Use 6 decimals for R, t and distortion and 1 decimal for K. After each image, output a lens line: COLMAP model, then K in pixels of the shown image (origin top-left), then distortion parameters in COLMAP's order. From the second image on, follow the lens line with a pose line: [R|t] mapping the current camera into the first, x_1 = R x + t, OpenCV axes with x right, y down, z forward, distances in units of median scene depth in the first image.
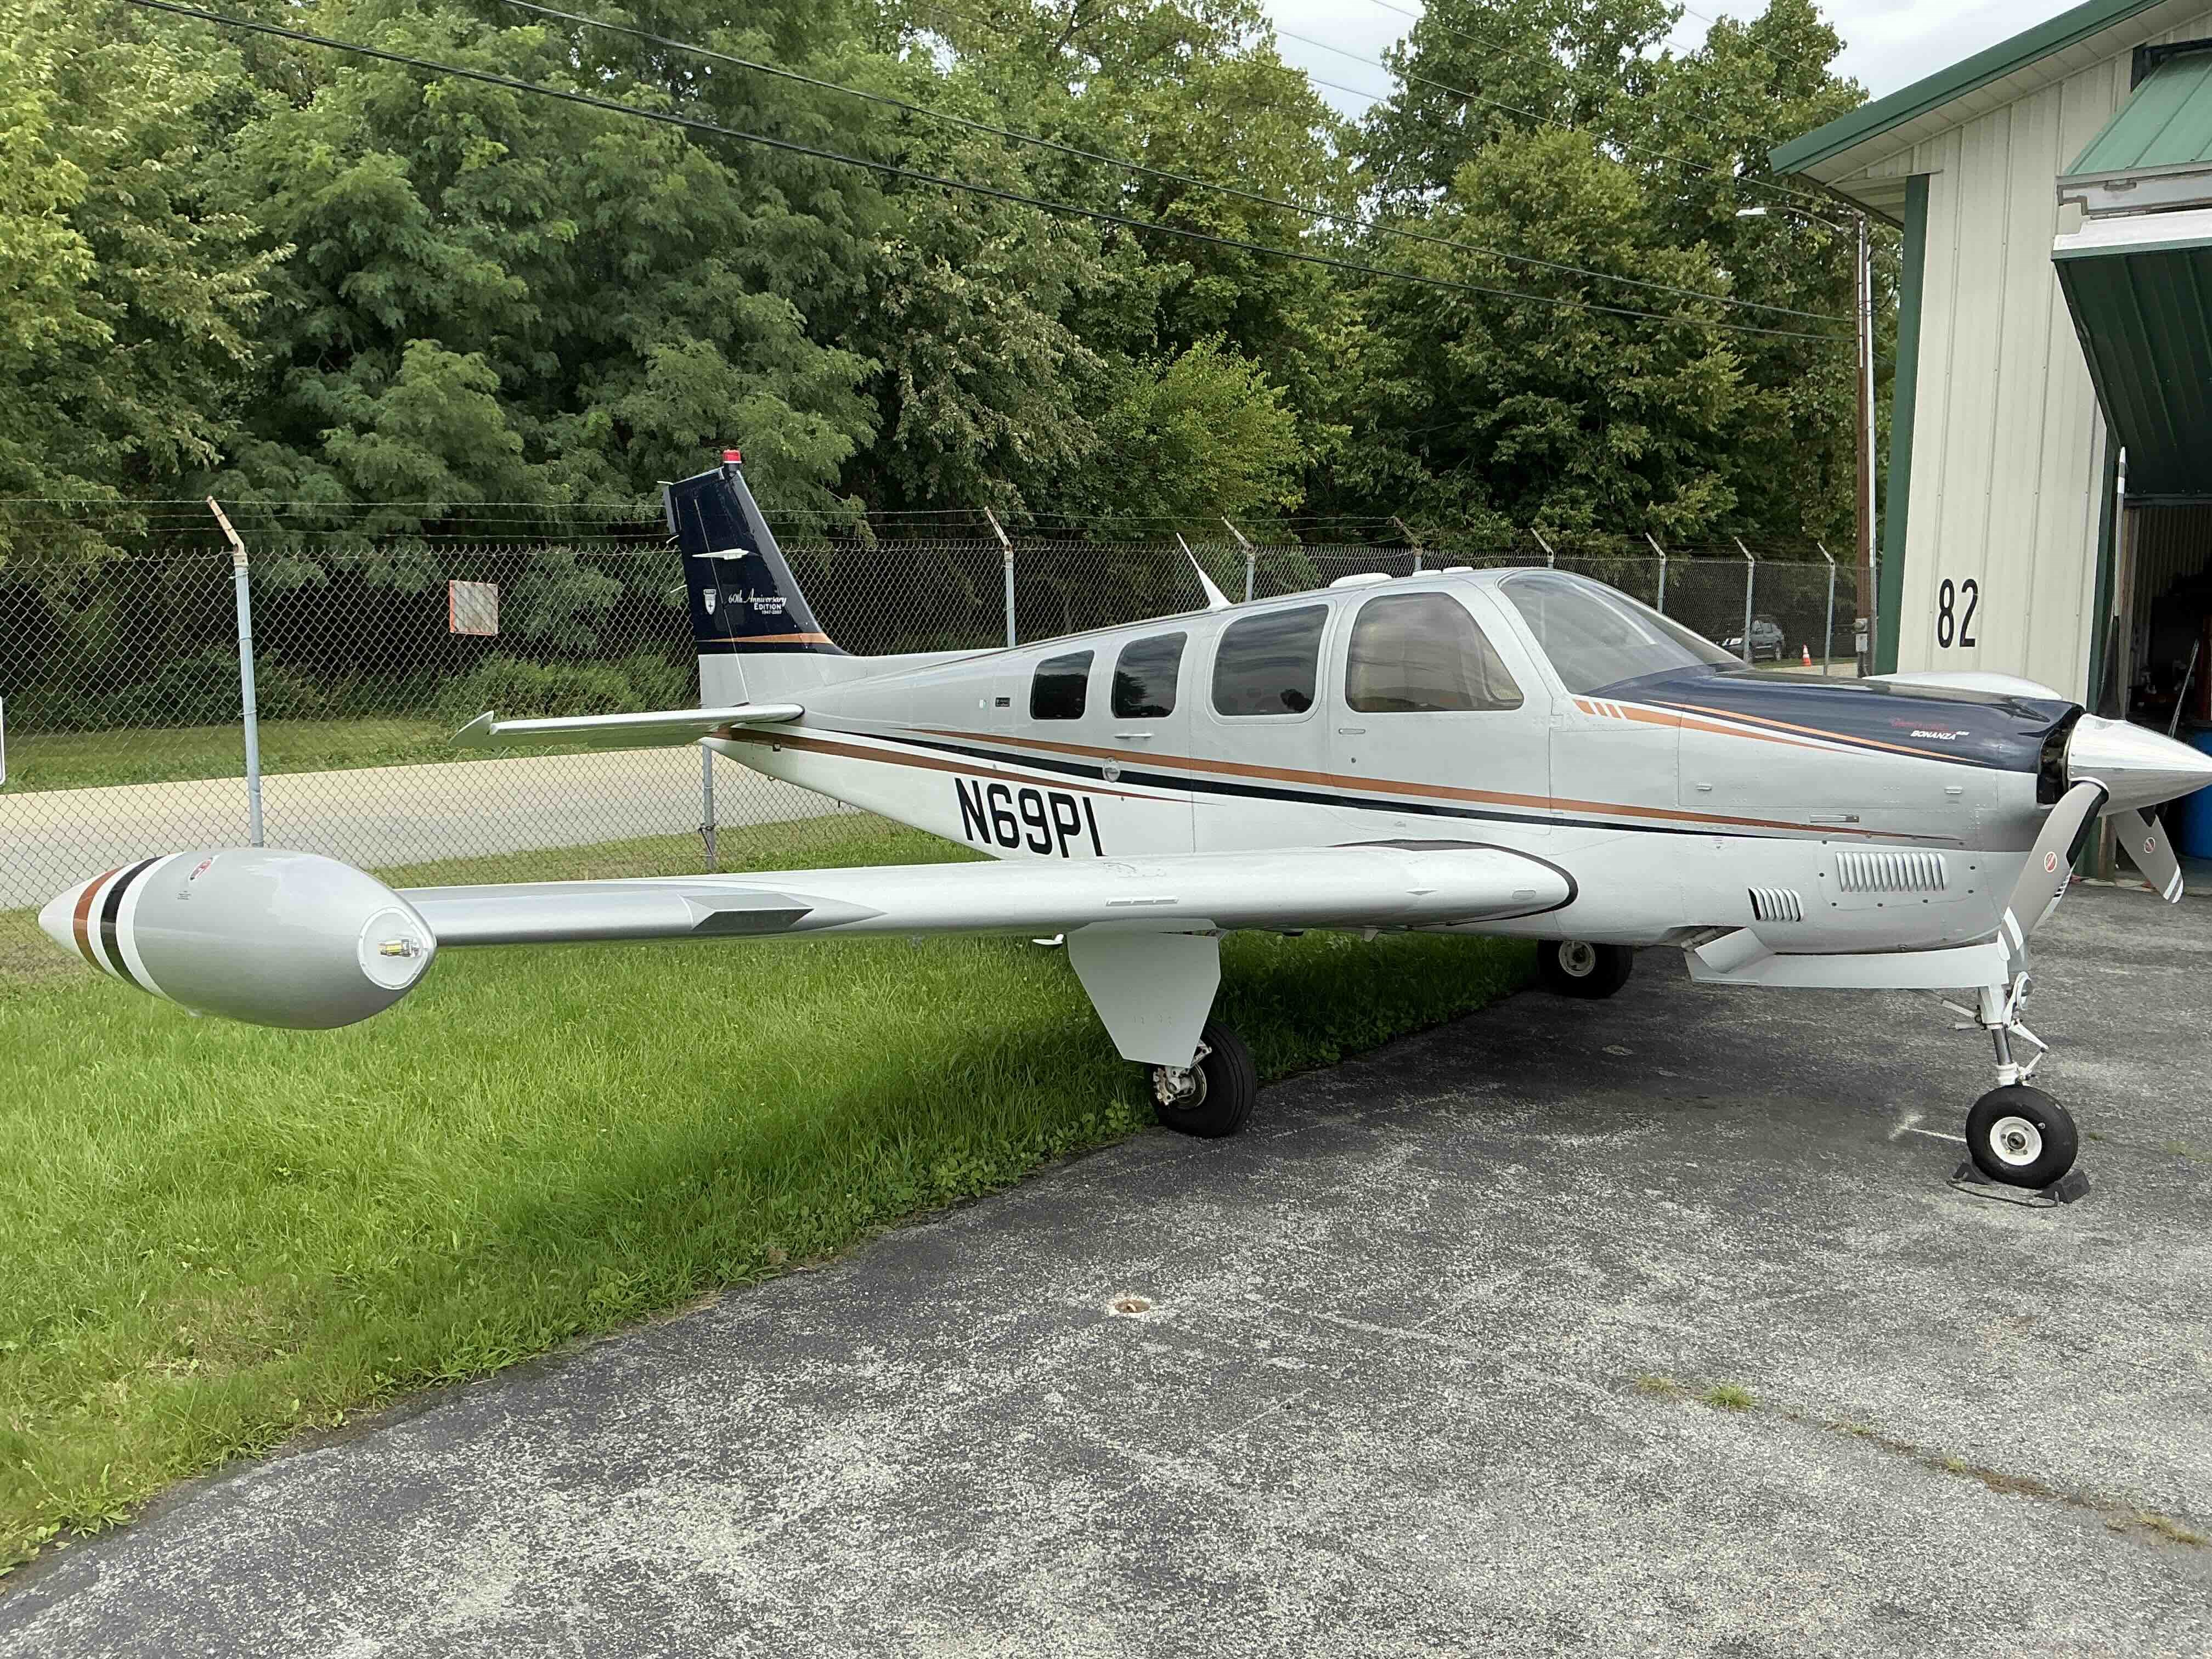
lens RADIAL K [[1841.3, 0, 1090.0], [0, 1841.3, 844.7], [0, 0, 1]] dist [0.128471, -0.253593]
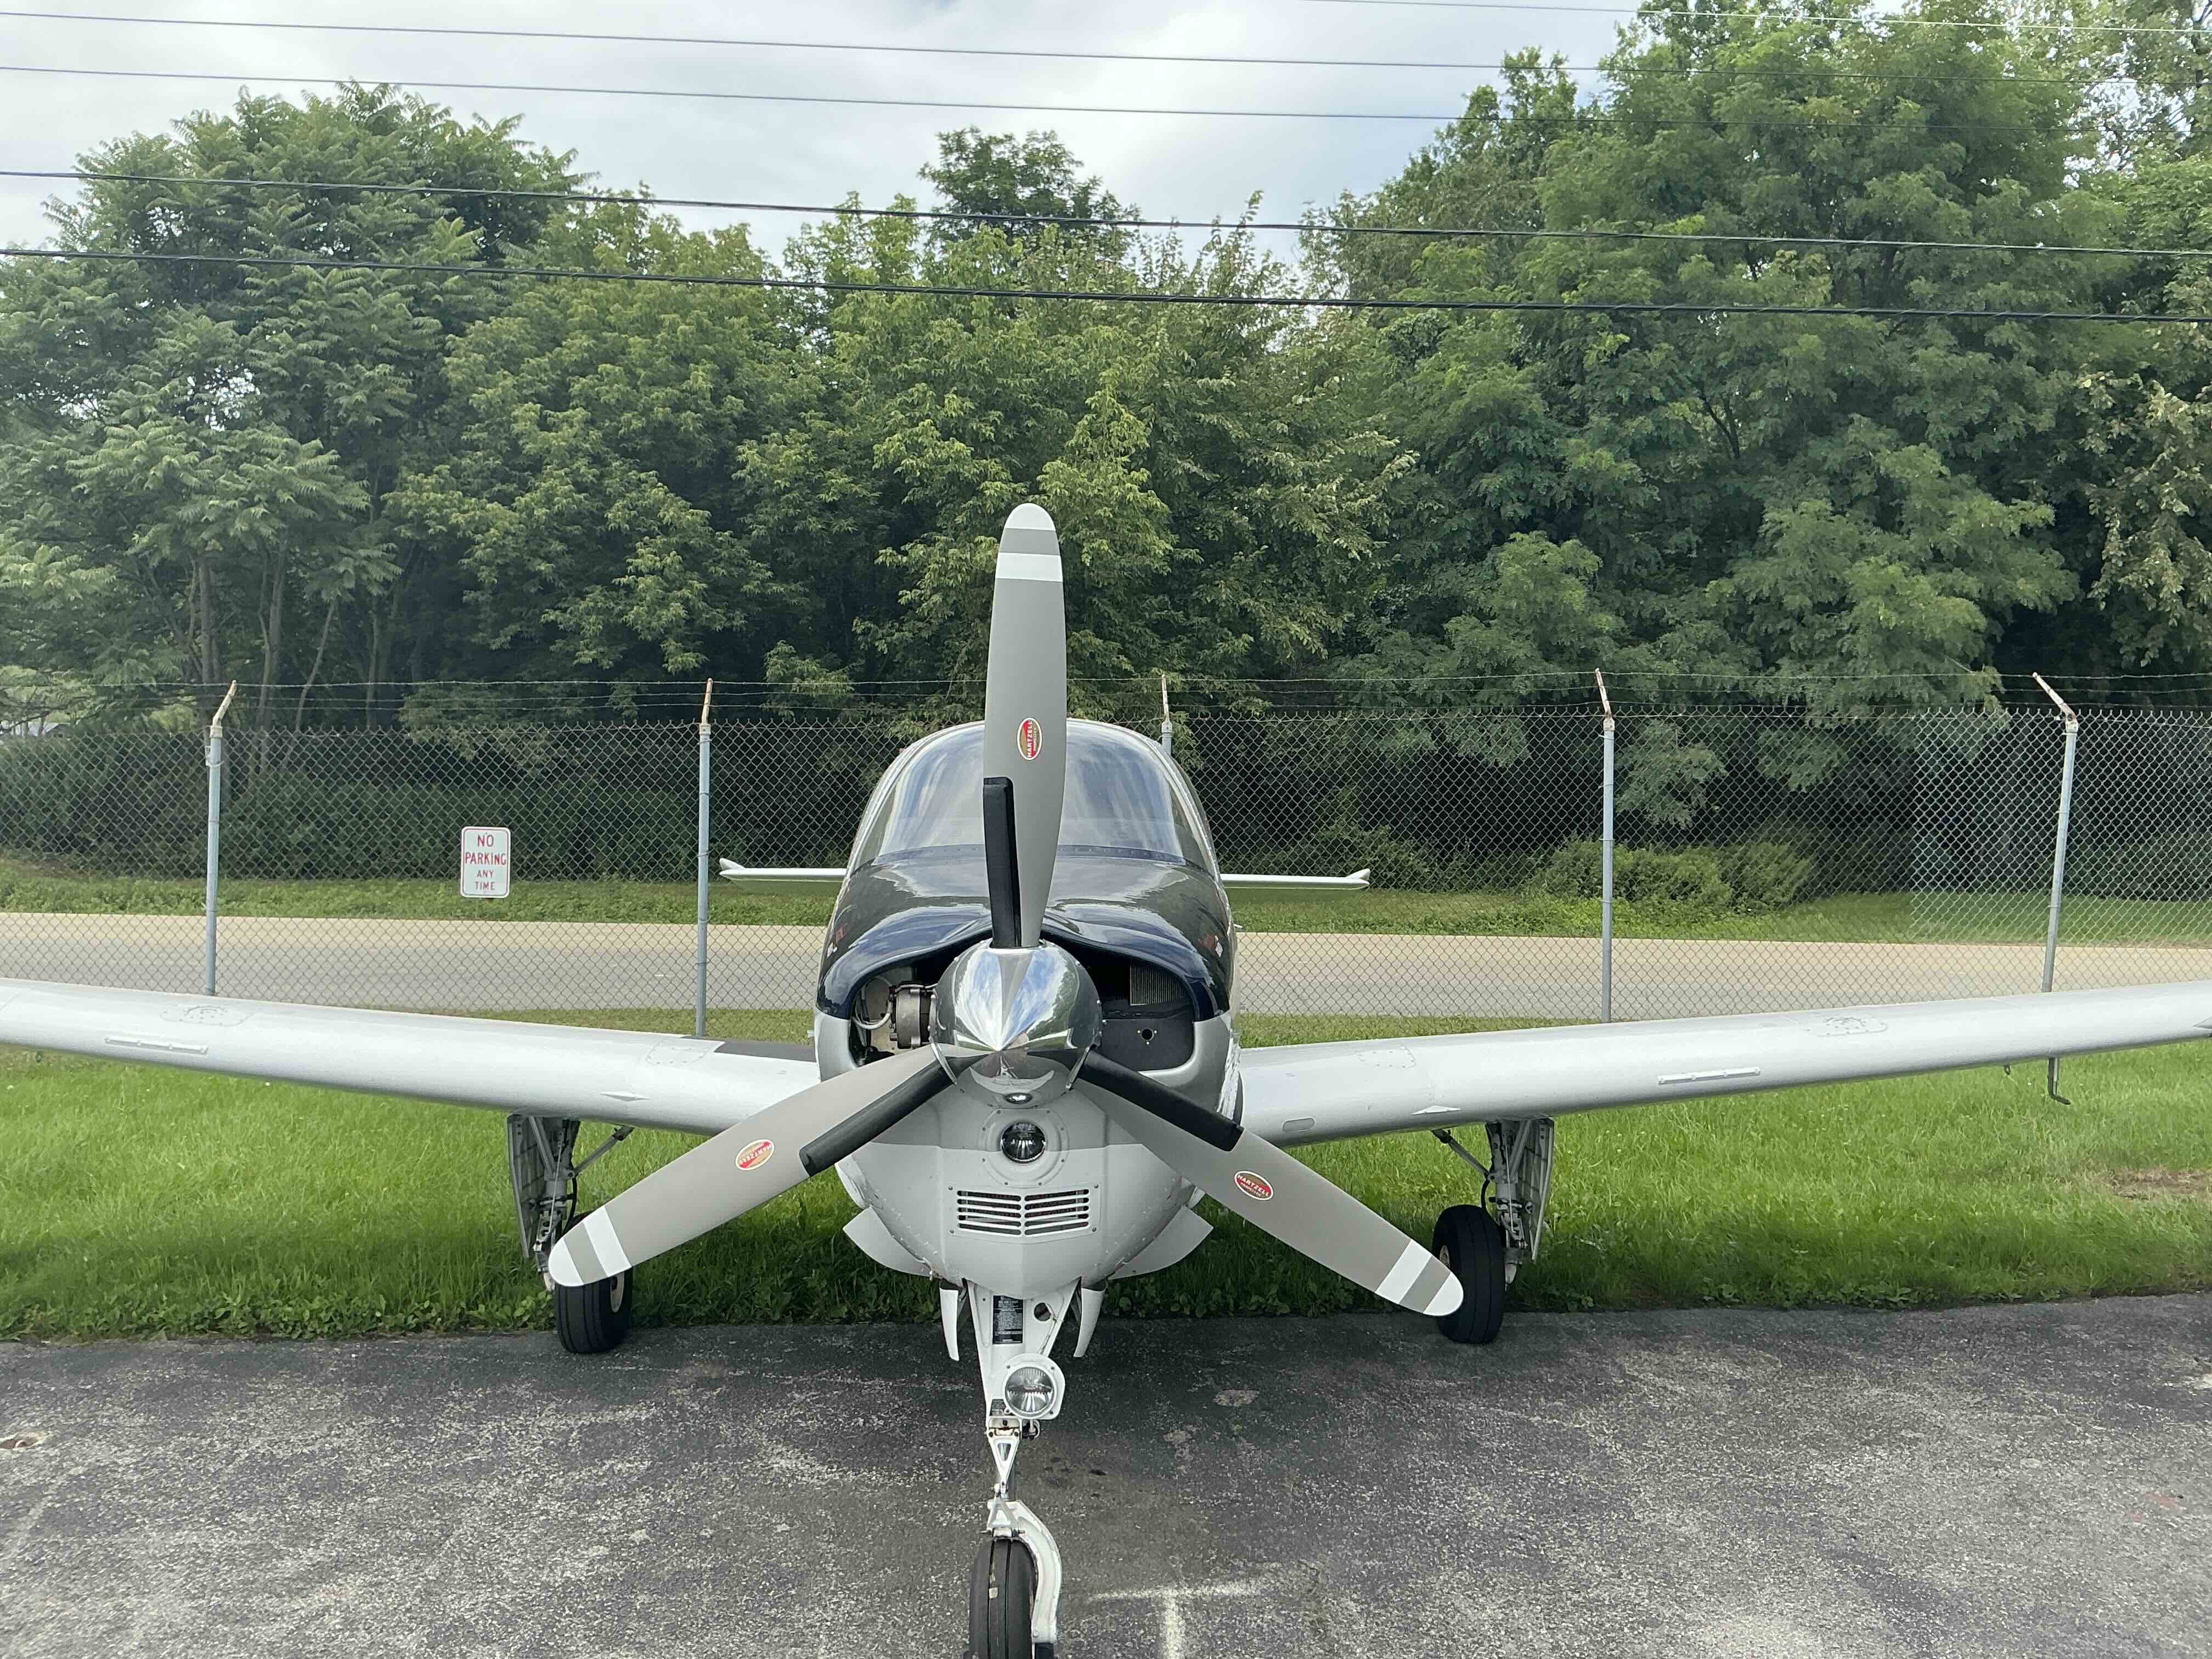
lens RADIAL K [[1841.3, 0, 1145.5], [0, 1841.3, 839.7], [0, 0, 1]] dist [0.128471, -0.253593]
pose [[0.694421, 0.038173, -0.718556, 0.246059], [-0.110302, 0.992437, -0.053874, -0.019191], [0.711065, 0.116669, 0.693380, 0.146728]]
